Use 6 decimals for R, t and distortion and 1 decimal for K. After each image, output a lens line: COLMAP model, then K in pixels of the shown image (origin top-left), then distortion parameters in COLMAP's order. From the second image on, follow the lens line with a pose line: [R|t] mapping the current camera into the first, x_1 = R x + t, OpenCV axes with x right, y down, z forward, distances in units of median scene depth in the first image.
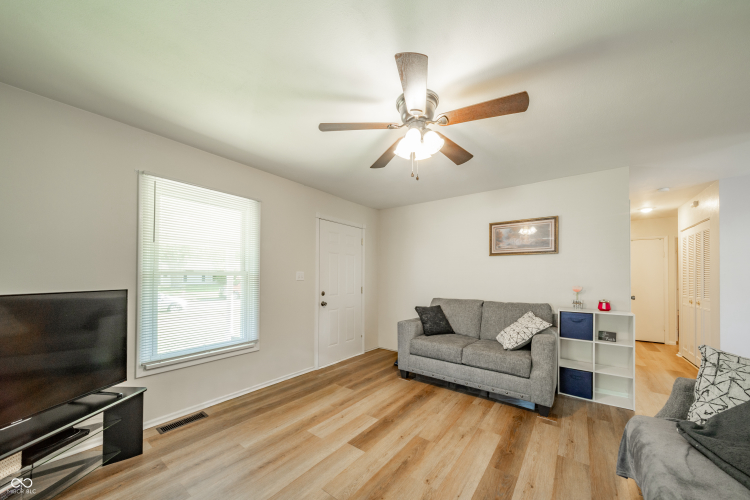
lens RADIAL K [[272.3, 0, 377.7], [0, 272.3, 276.9], [0, 0, 1]] dist [0.000874, -0.000049]
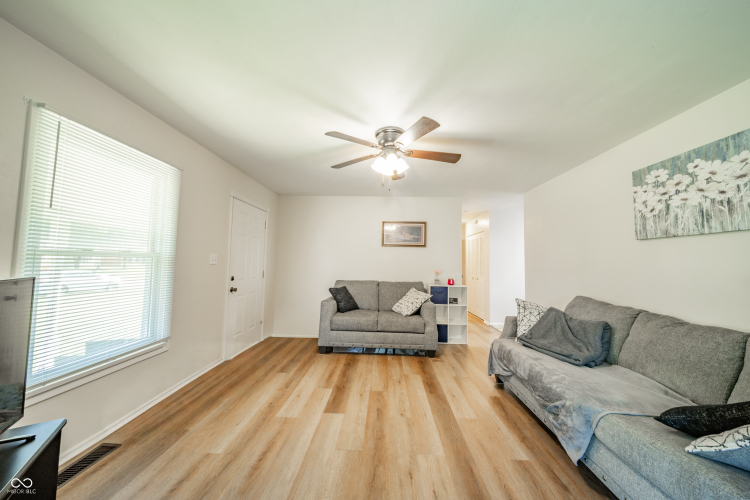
lens RADIAL K [[260.2, 0, 380.8], [0, 260.2, 250.2], [0, 0, 1]] dist [-0.000314, -0.000174]
pose [[0.818509, 0.038773, 0.573184, -0.387518], [-0.016091, 0.998876, -0.044590, -0.003957], [-0.574268, 0.027274, 0.818213, -0.010022]]
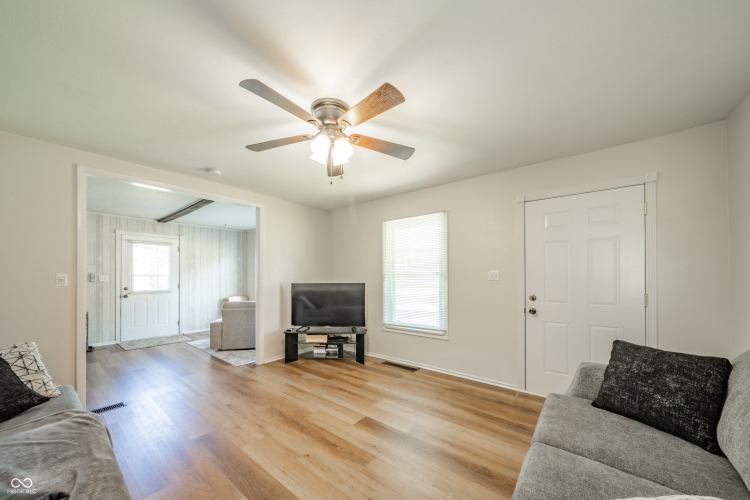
lens RADIAL K [[272.3, 0, 377.7], [0, 272.3, 276.9], [0, 0, 1]] dist [0.000874, -0.000049]
pose [[-0.039809, -0.005274, -0.999193, 0.758519], [0.007063, 0.999960, -0.005560, 0.004606], [0.999182, -0.007279, -0.039770, 0.774393]]
